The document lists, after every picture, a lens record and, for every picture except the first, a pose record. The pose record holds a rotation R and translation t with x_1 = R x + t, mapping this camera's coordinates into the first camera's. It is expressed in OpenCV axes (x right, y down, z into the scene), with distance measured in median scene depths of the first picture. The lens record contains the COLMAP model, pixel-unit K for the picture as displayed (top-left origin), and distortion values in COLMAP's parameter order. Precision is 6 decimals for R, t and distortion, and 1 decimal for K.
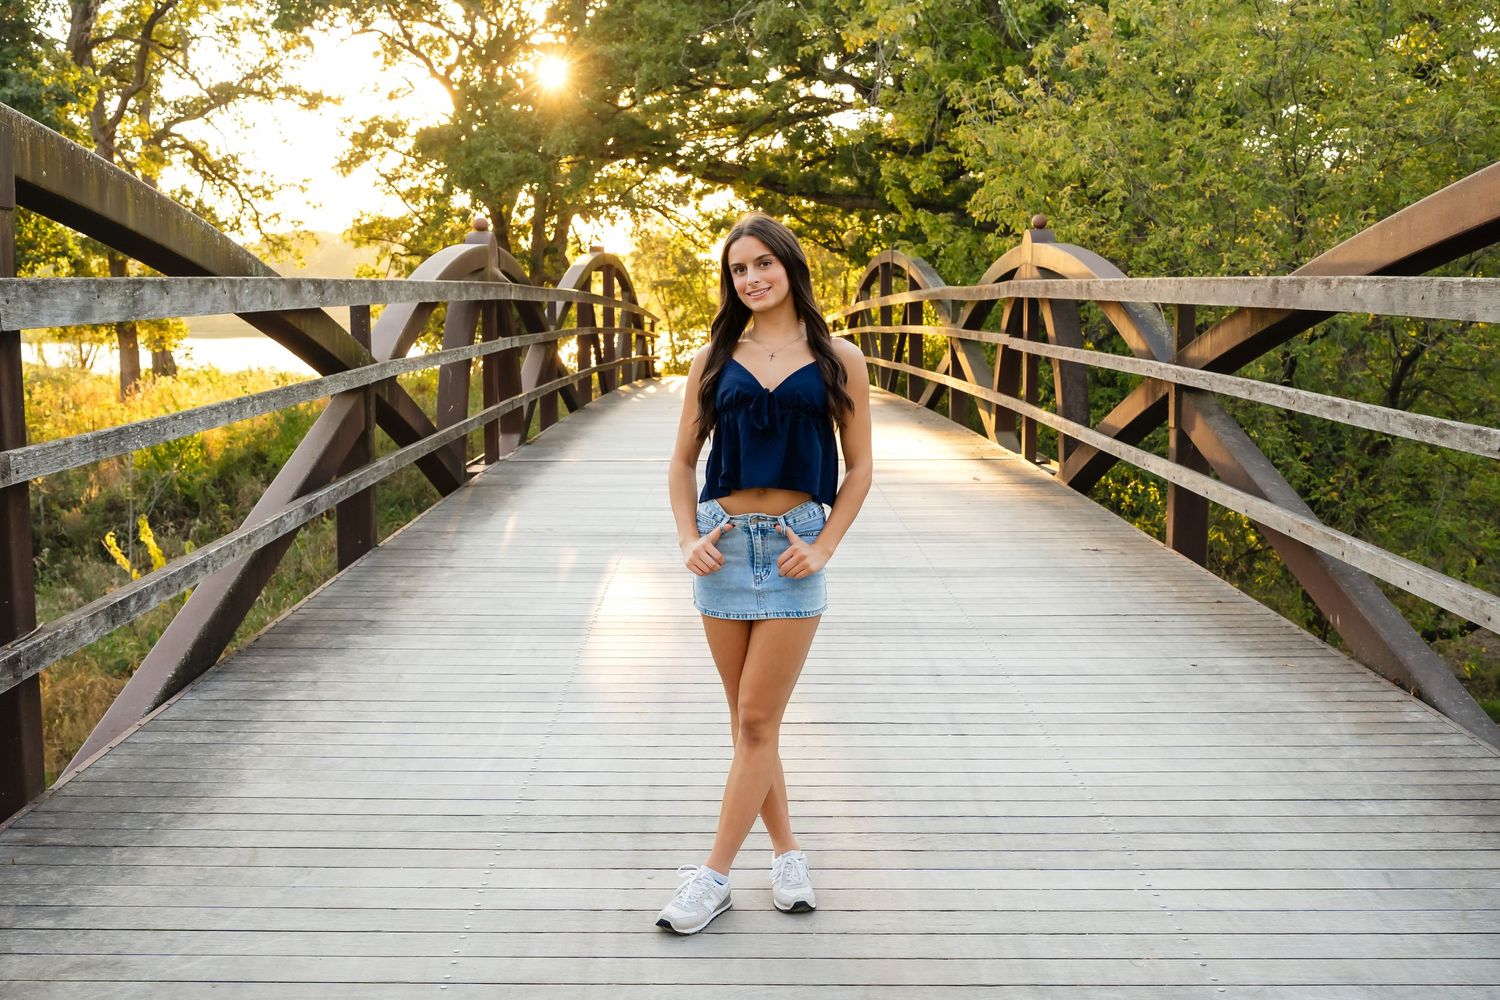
lens RADIAL K [[1499.6, 0, 750.0], [0, 1499.6, 500.0], [0, 0, 1]] dist [0.006963, 0.002232]
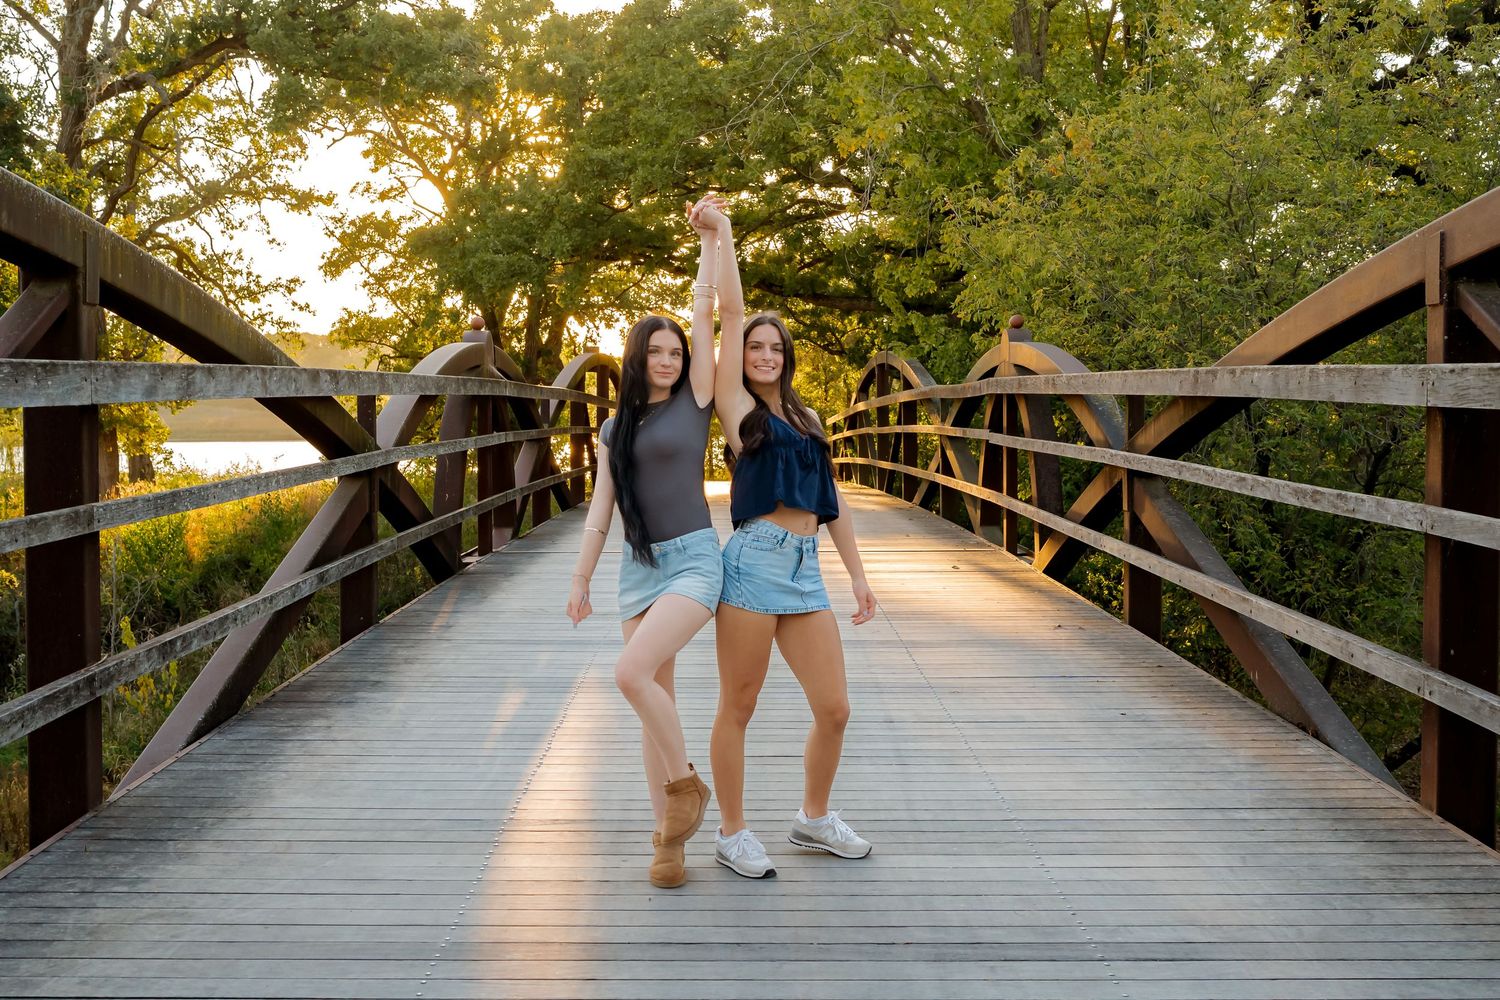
lens RADIAL K [[1628.1, 0, 777.6], [0, 1628.1, 494.5], [0, 0, 1]] dist [0.007541, 0.004130]
pose [[0.999932, -0.000190, 0.011672, 0.015876], [0.001123, 0.996796, -0.079979, 0.026323], [-0.011619, 0.079987, 0.996728, -0.124009]]
